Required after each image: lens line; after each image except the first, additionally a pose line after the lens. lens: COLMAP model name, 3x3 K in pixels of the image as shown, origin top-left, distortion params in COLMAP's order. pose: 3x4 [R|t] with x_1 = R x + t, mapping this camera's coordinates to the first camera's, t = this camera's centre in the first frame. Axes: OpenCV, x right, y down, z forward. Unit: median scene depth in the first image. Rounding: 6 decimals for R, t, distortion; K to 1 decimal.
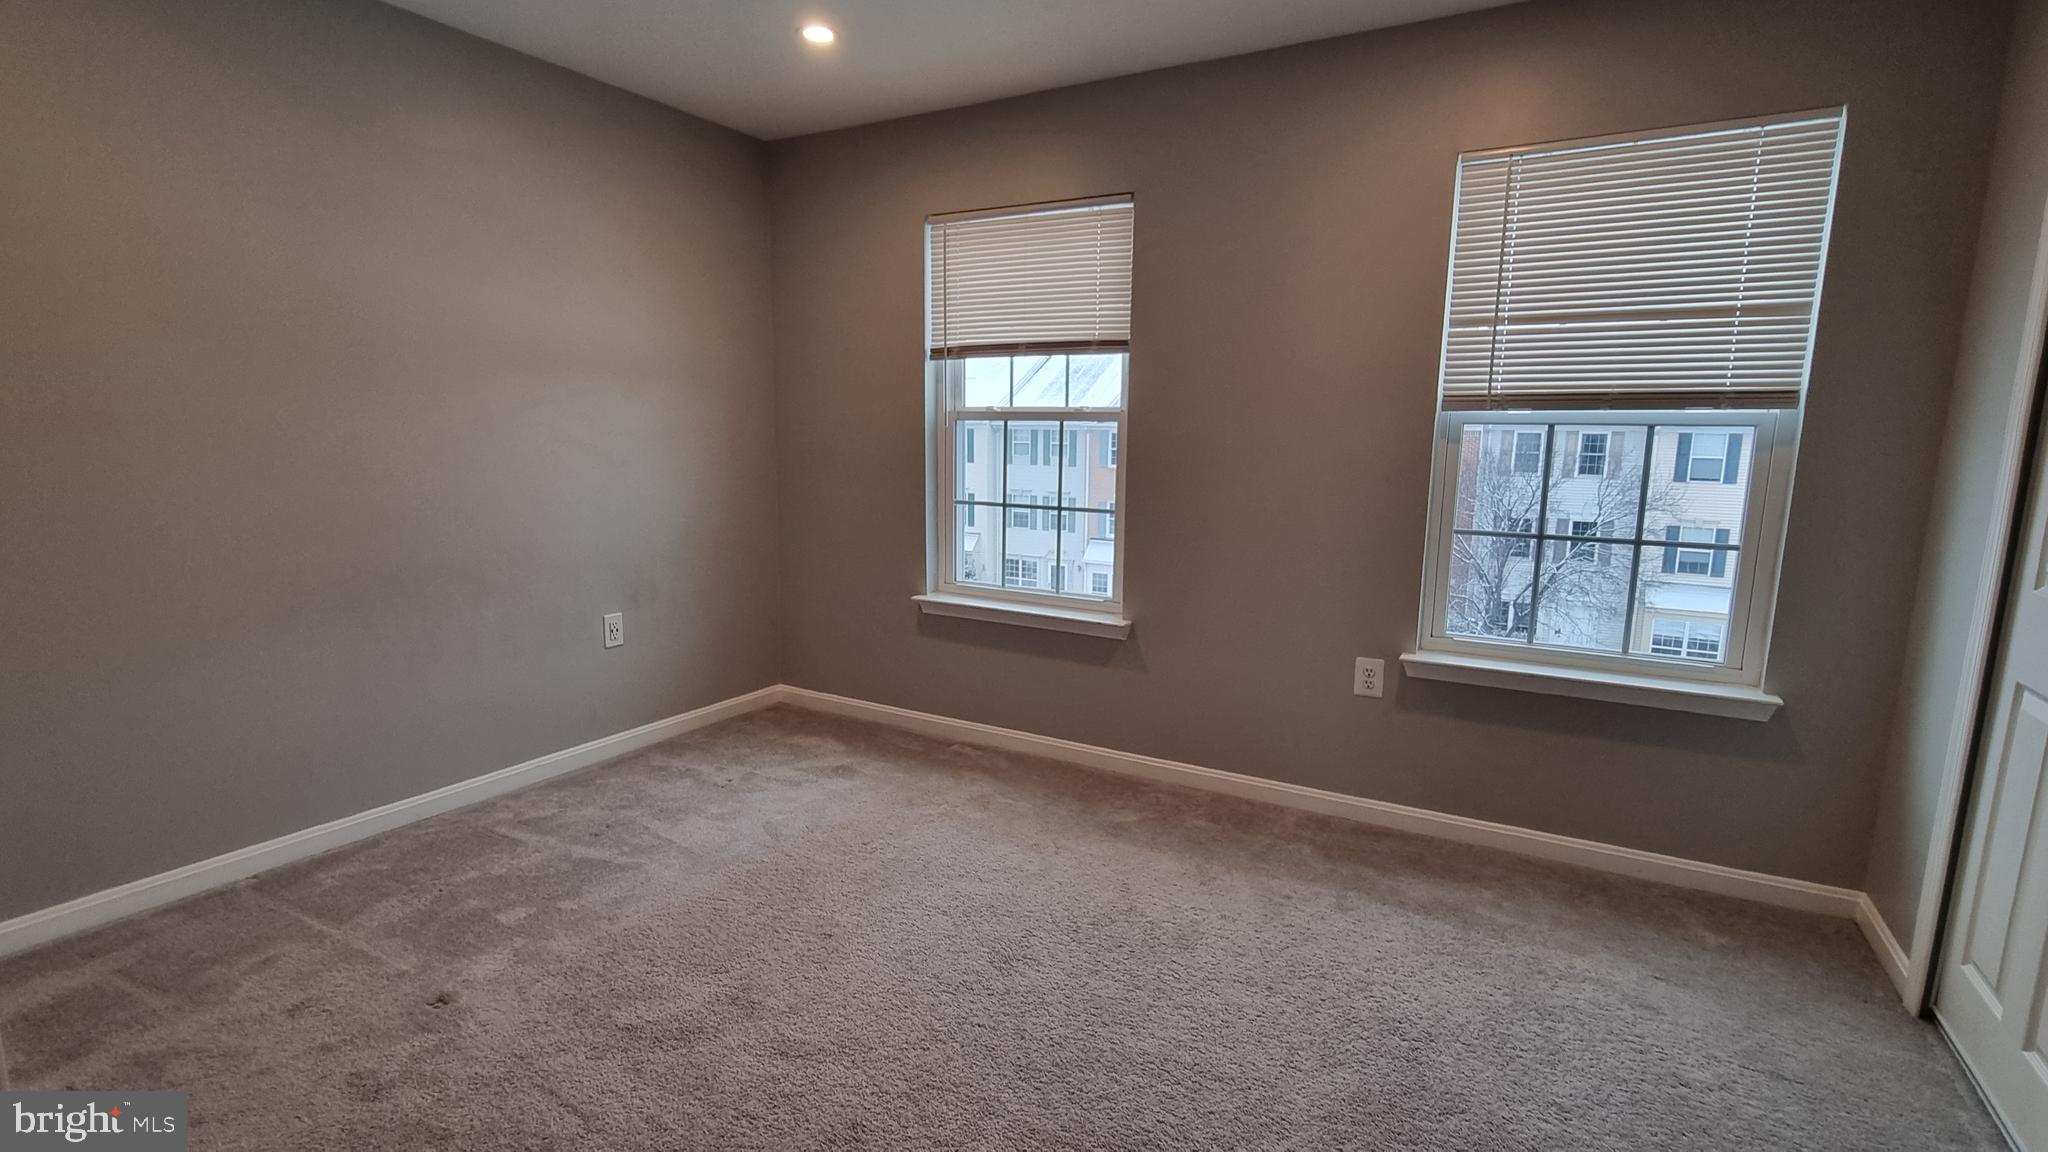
lens RADIAL K [[1006.4, 0, 1021.8], [0, 1006.4, 578.4], [0, 0, 1]] dist [0.000622, 0.002527]
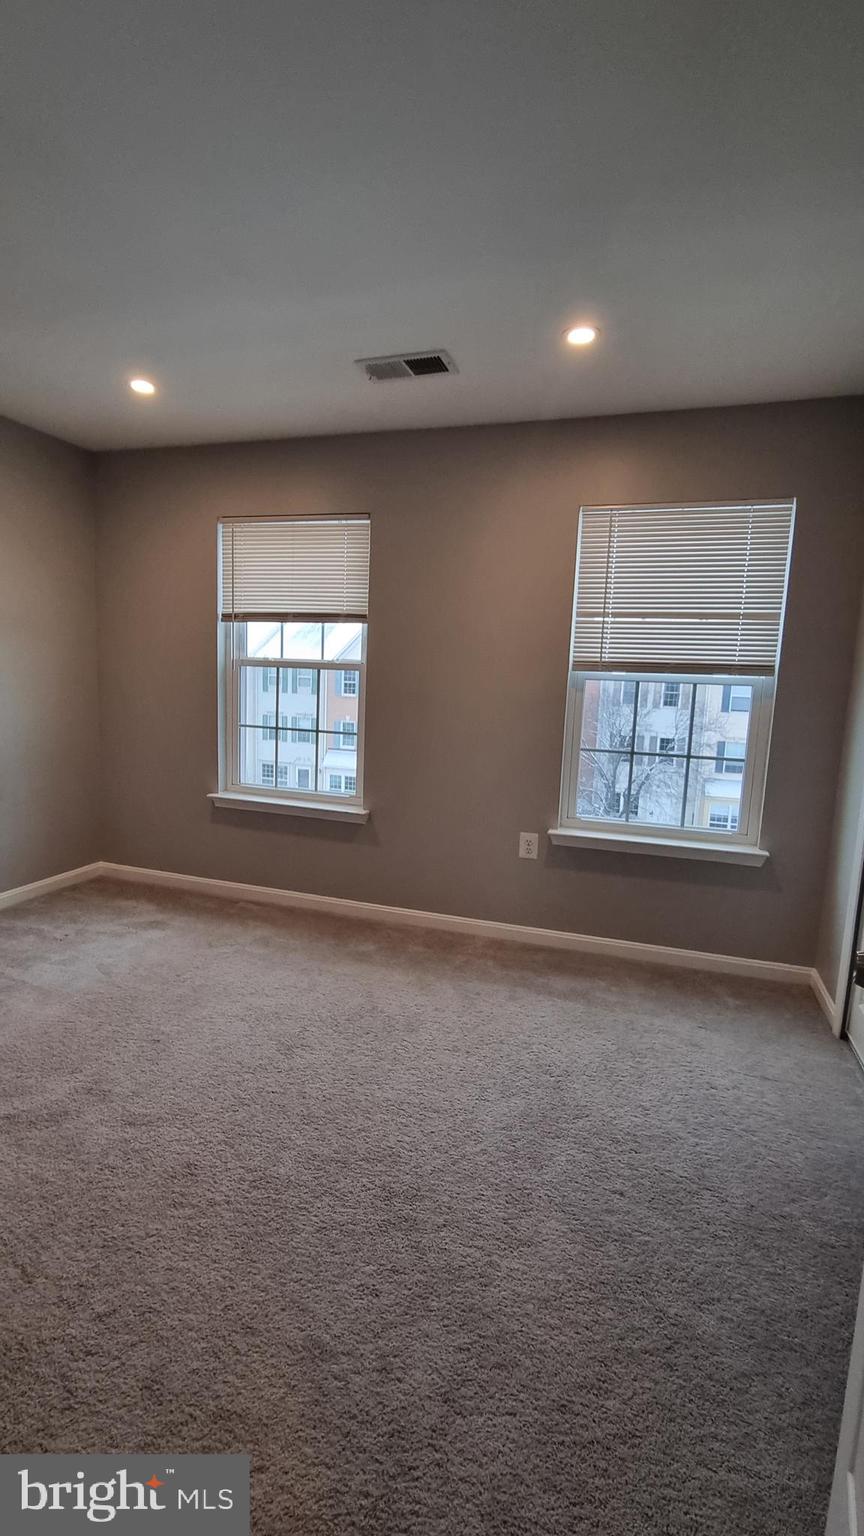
lens RADIAL K [[720.7, 0, 423.8], [0, 720.7, 762.5], [0, 0, 1]] dist [0.000180, 0.000137]
pose [[0.982241, -0.001105, 0.187622, -0.013797], [0.005563, 0.999715, -0.023234, -0.002079], [-0.187543, 0.023865, 0.981967, -0.039634]]
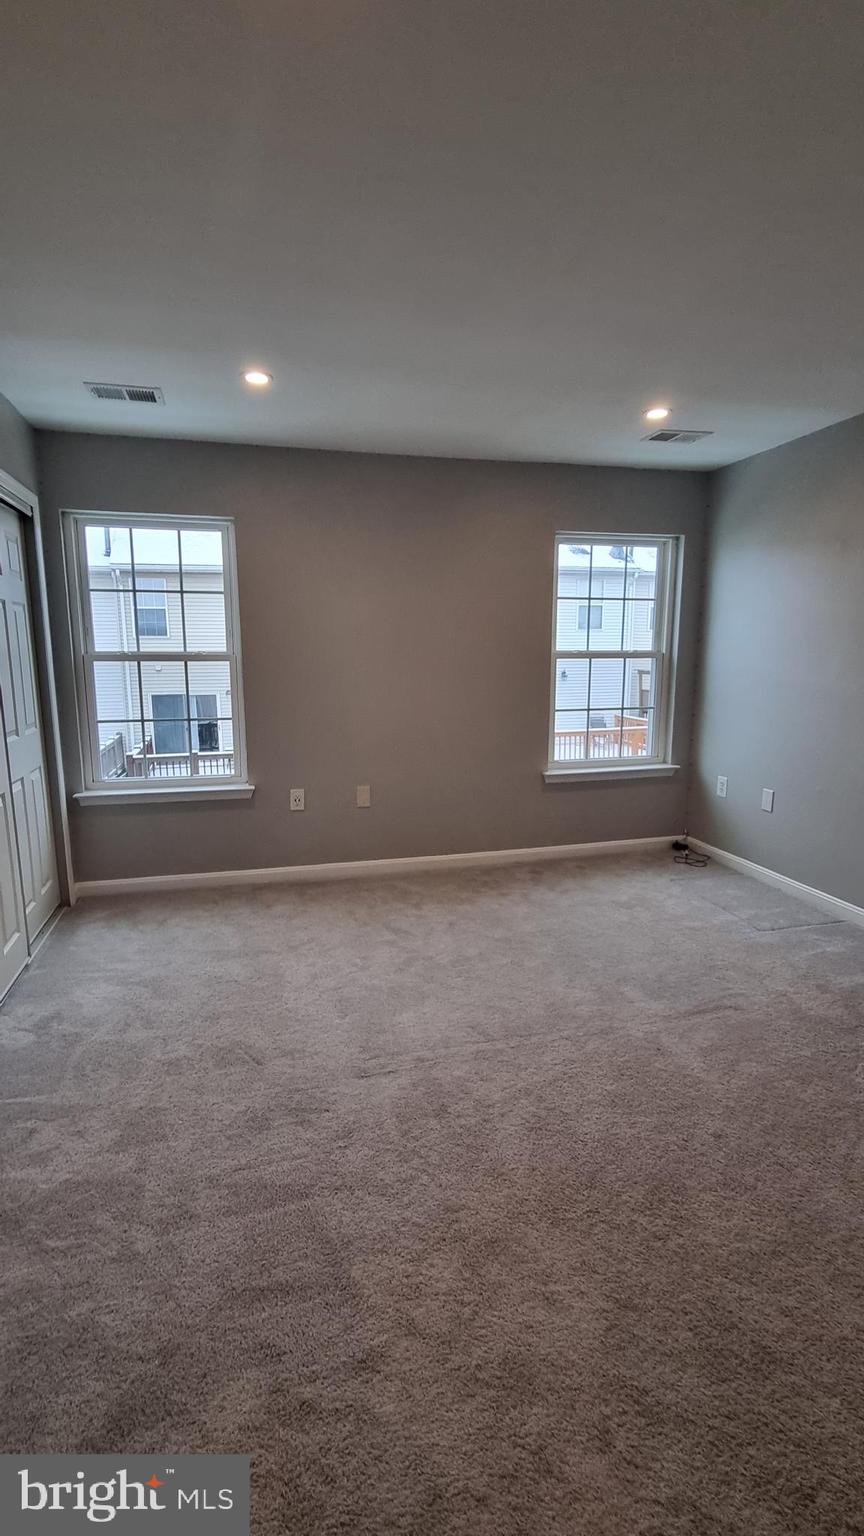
lens RADIAL K [[584.1, 0, 404.0], [0, 584.1, 729.0], [0, 0, 1]] dist [-0.001752, -0.000028]
pose [[0.749919, -0.097432, 0.654315, -0.848322], [0.116634, 0.993073, 0.014199, -0.086897], [-0.651167, 0.065667, 0.756088, 0.424500]]
